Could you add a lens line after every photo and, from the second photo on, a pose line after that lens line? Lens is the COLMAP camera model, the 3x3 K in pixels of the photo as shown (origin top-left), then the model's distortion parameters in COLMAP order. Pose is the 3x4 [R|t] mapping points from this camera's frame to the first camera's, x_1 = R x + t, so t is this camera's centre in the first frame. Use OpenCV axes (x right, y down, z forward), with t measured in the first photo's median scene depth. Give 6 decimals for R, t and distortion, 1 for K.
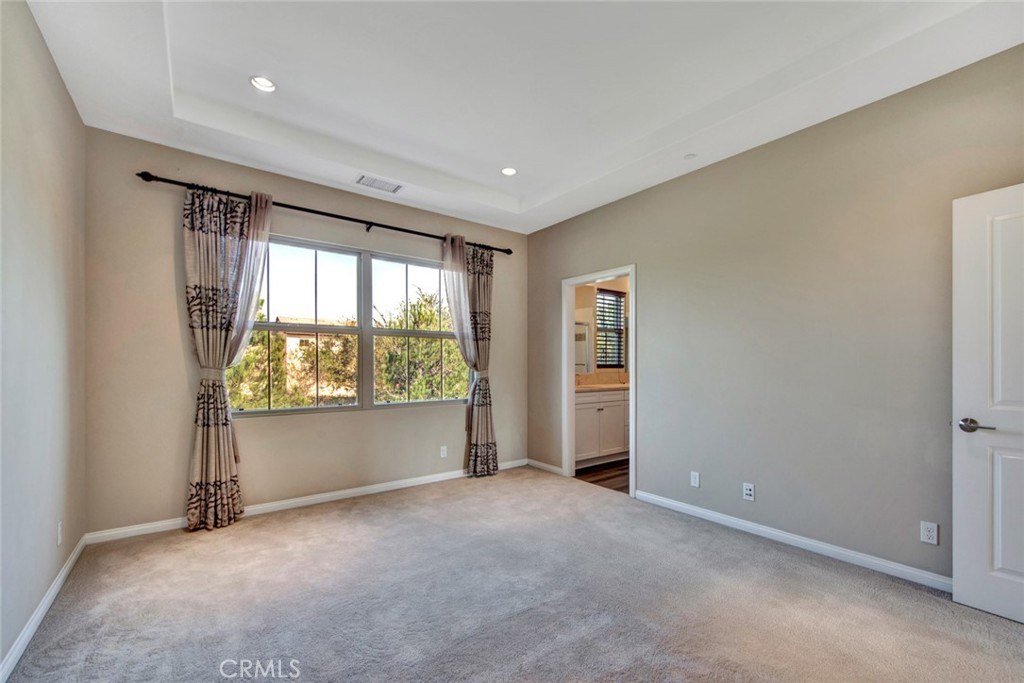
lens RADIAL K [[422.5, 0, 516.3], [0, 422.5, 362.8], [0, 0, 1]] dist [-0.012339, -0.000167]
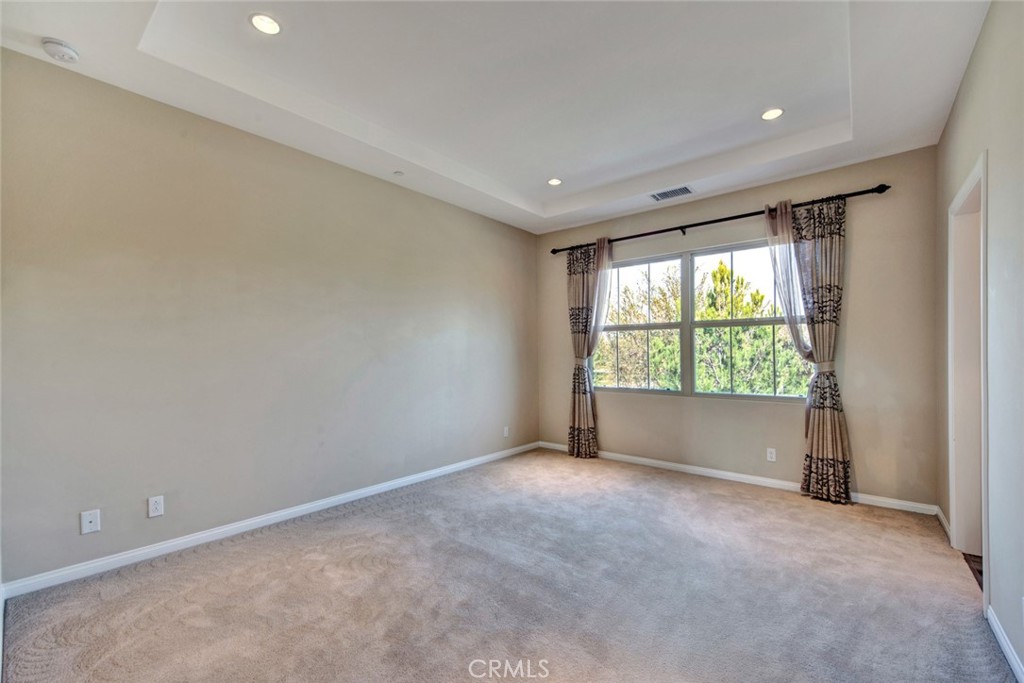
lens RADIAL K [[416.8, 0, 513.0], [0, 416.8, 353.2], [0, 0, 1]] dist [0.000402, 0.000032]
pose [[0.205656, -0.006393, -0.978603, 0.613253], [0.007126, 0.999962, -0.005035, 0.002085], [0.978598, -0.005938, 0.205694, 0.328041]]
